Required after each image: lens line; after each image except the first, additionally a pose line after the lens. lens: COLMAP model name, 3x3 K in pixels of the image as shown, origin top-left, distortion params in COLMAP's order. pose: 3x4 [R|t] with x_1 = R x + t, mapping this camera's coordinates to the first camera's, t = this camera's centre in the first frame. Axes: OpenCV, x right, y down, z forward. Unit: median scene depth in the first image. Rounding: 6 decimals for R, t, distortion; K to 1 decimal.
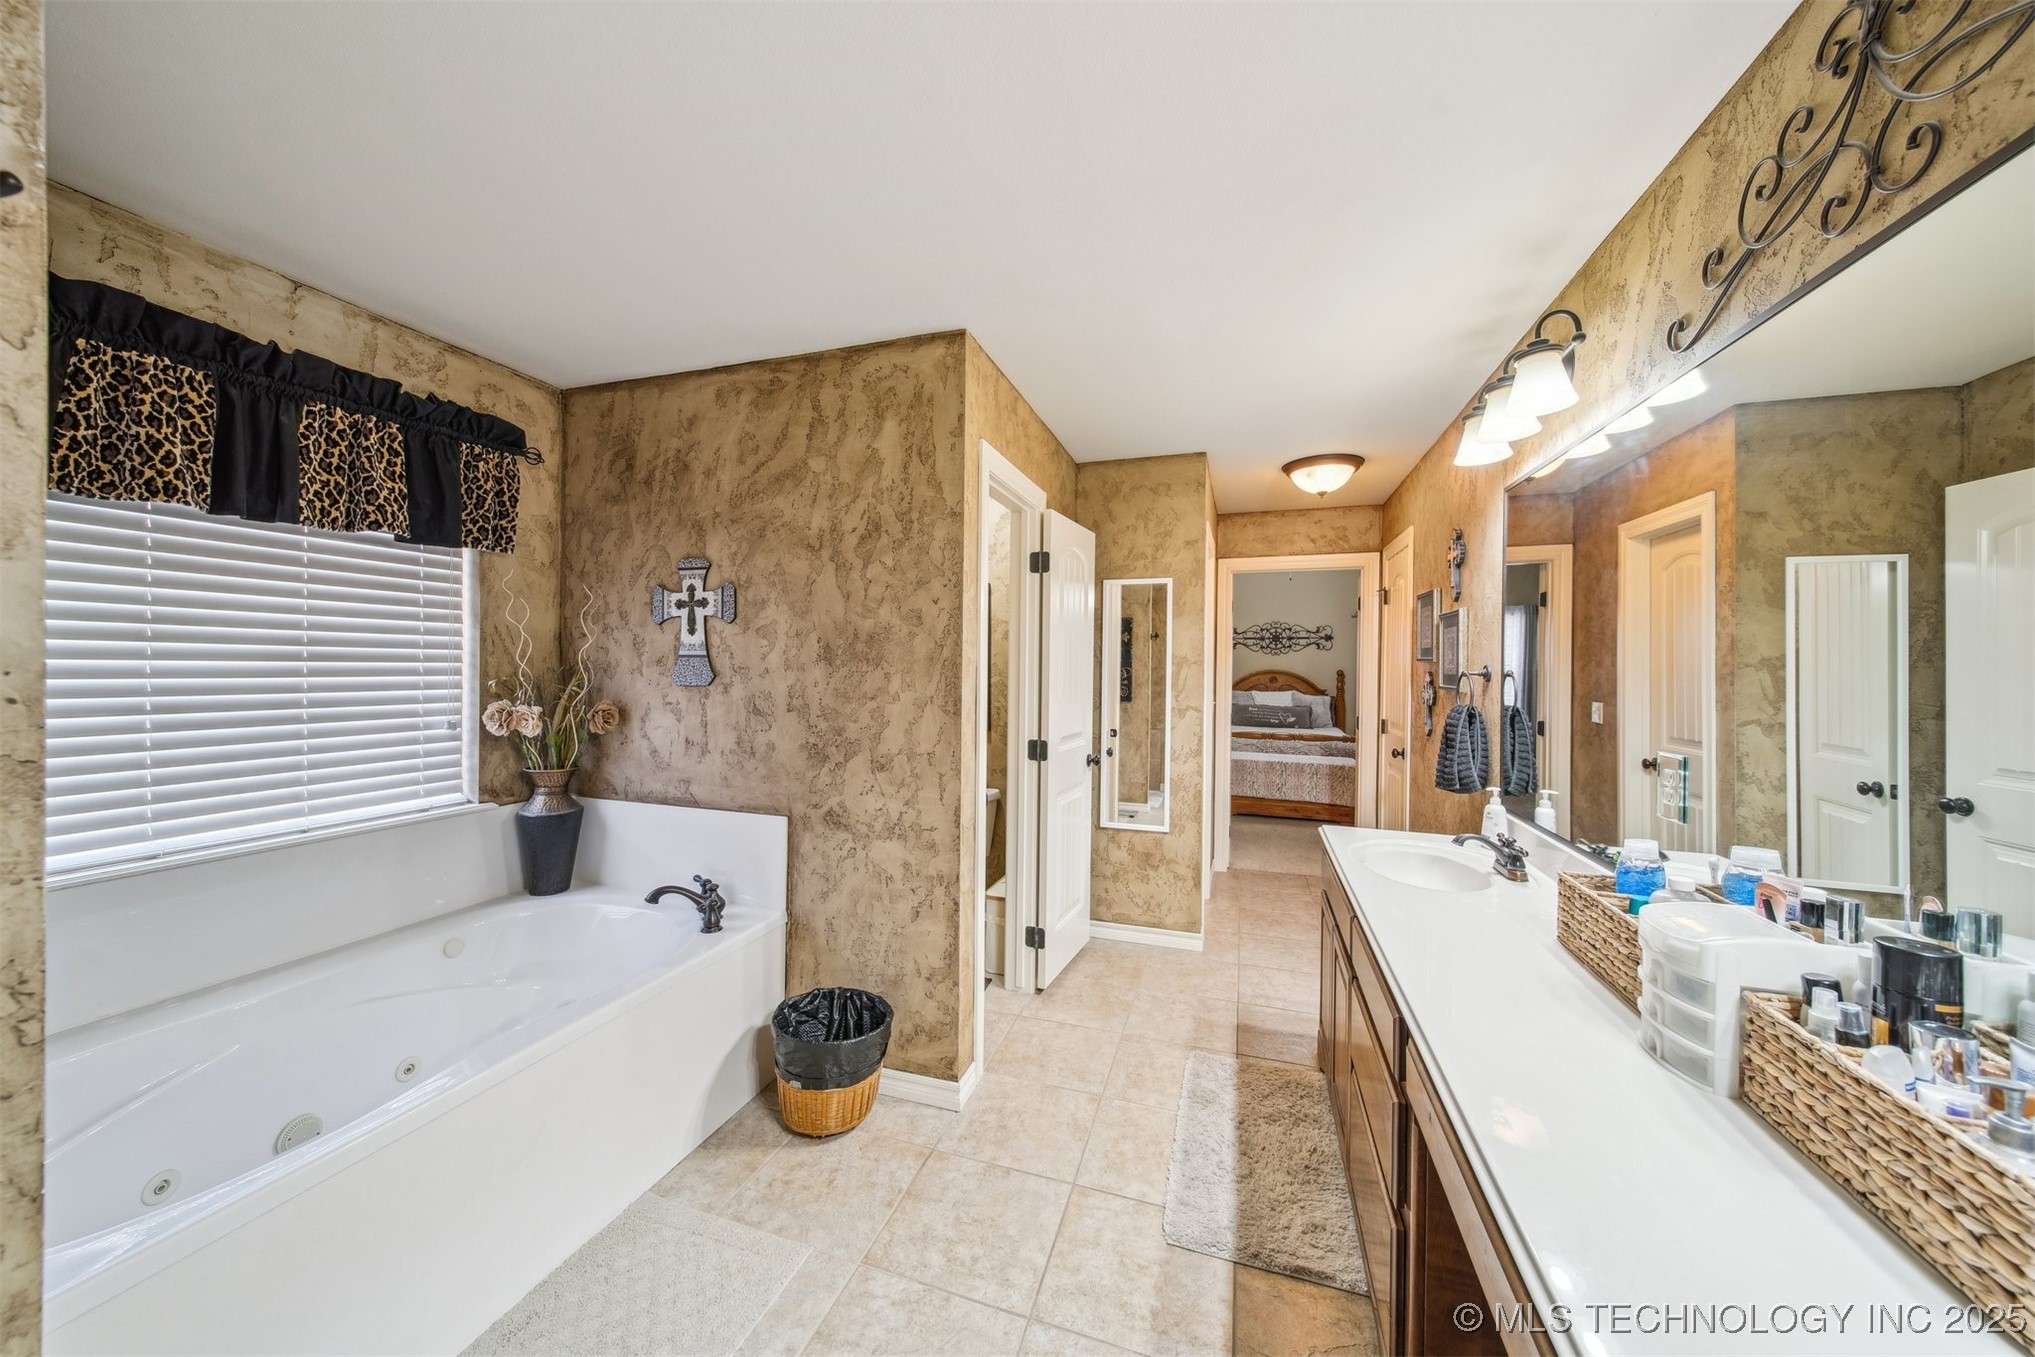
lens RADIAL K [[722.4, 0, 1017.3], [0, 722.4, 674.5], [0, 0, 1]] dist [0.007387, -0.001150]
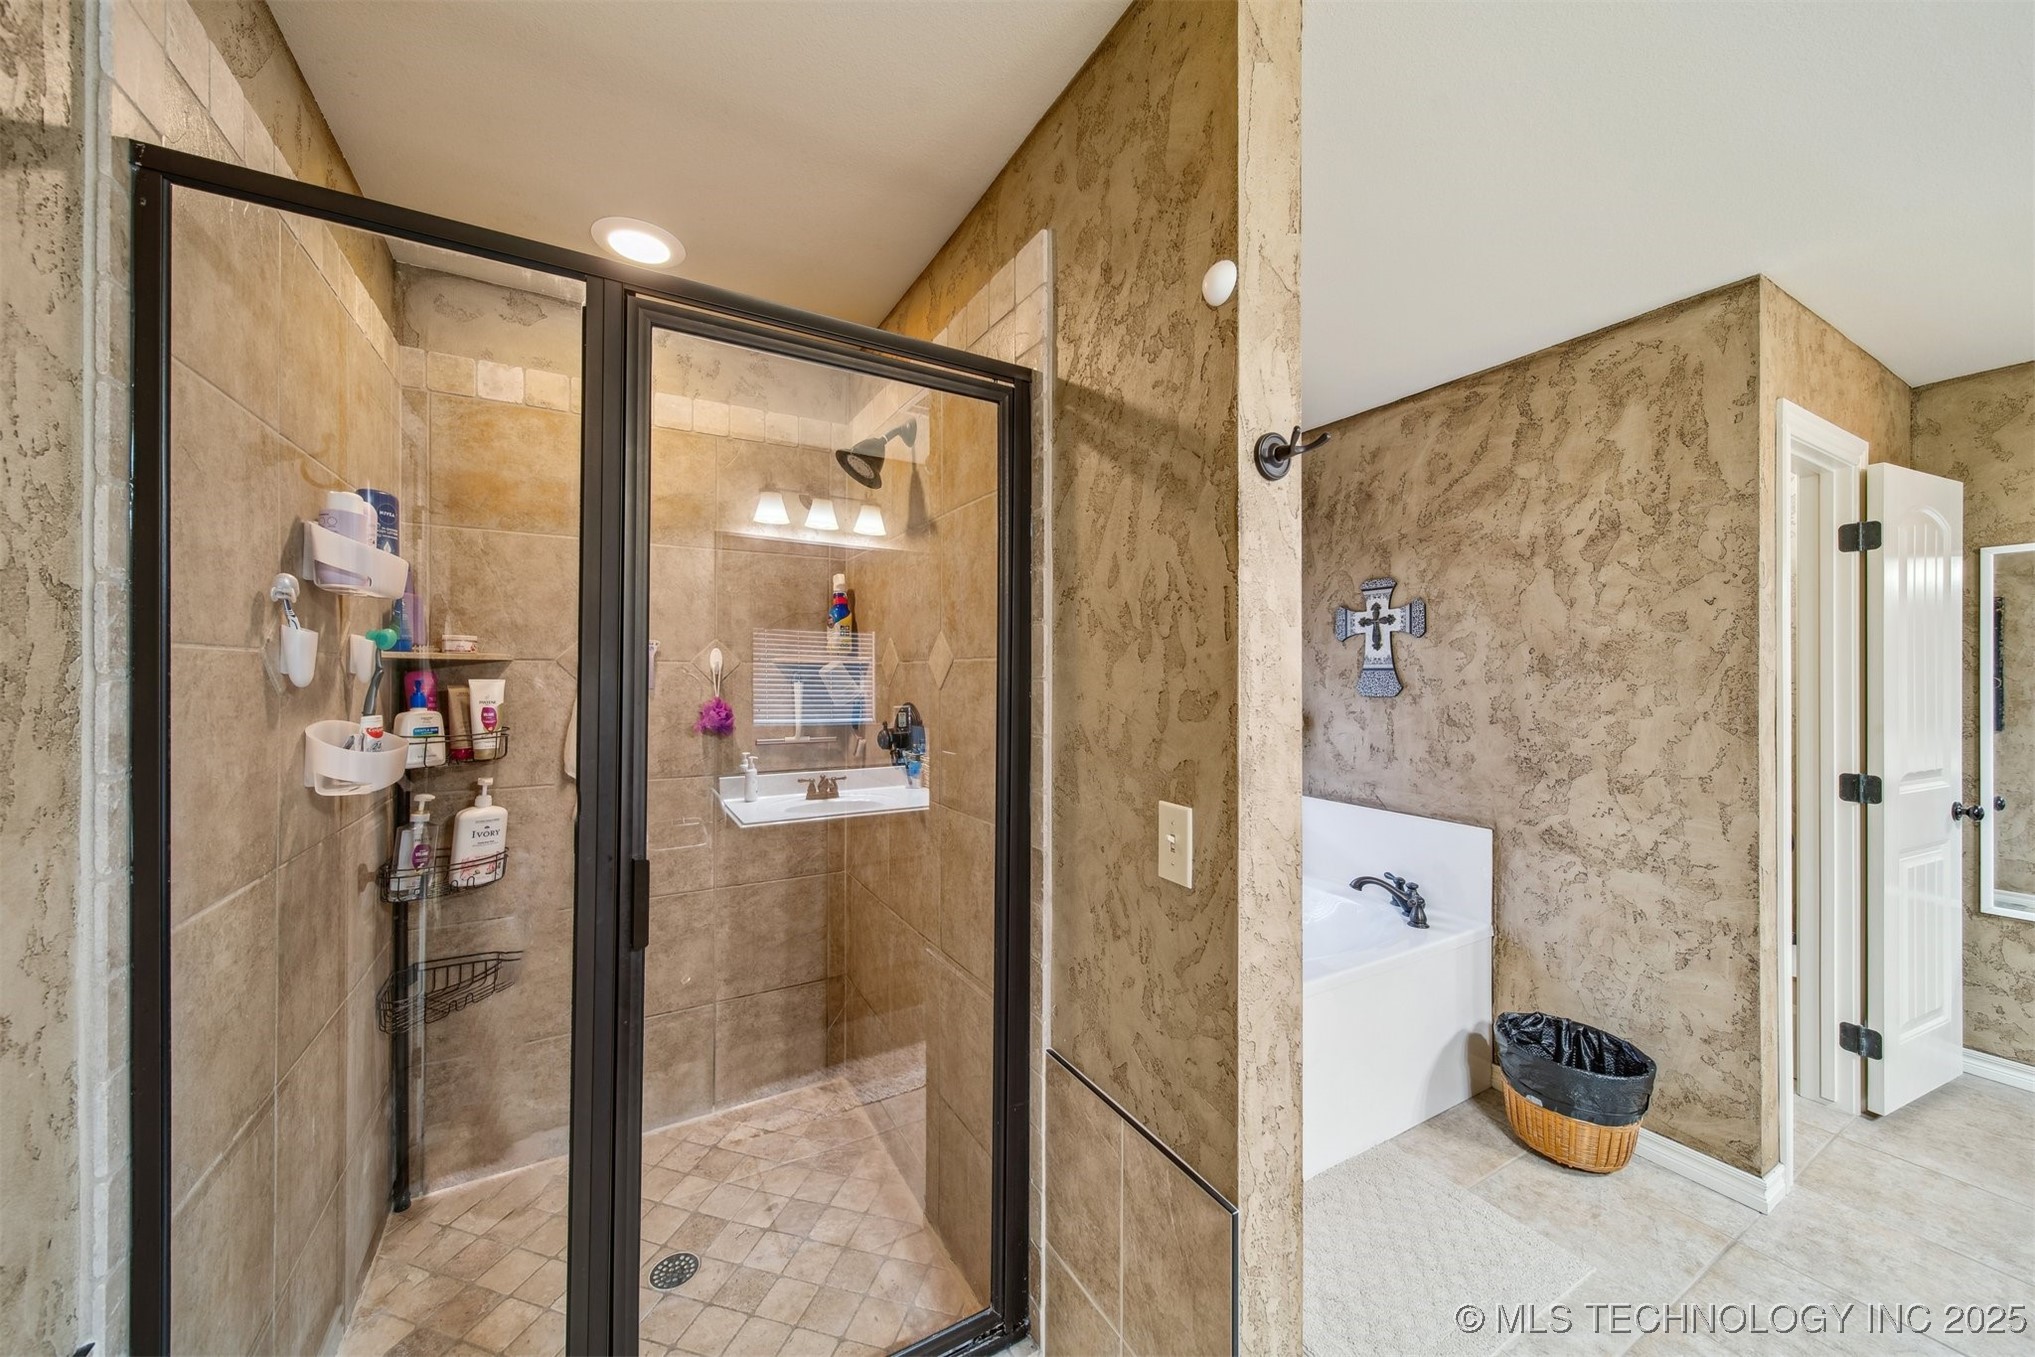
lens RADIAL K [[722.4, 0, 1007.7], [0, 722.4, 674.8], [0, 0, 1]] dist [0.007387, -0.001150]
pose [[0.728958, -0.009497, -0.684493, -0.119237], [-0.001930, 0.999871, -0.015928, 0.001343], [0.684556, 0.012932, 0.728845, -0.182879]]
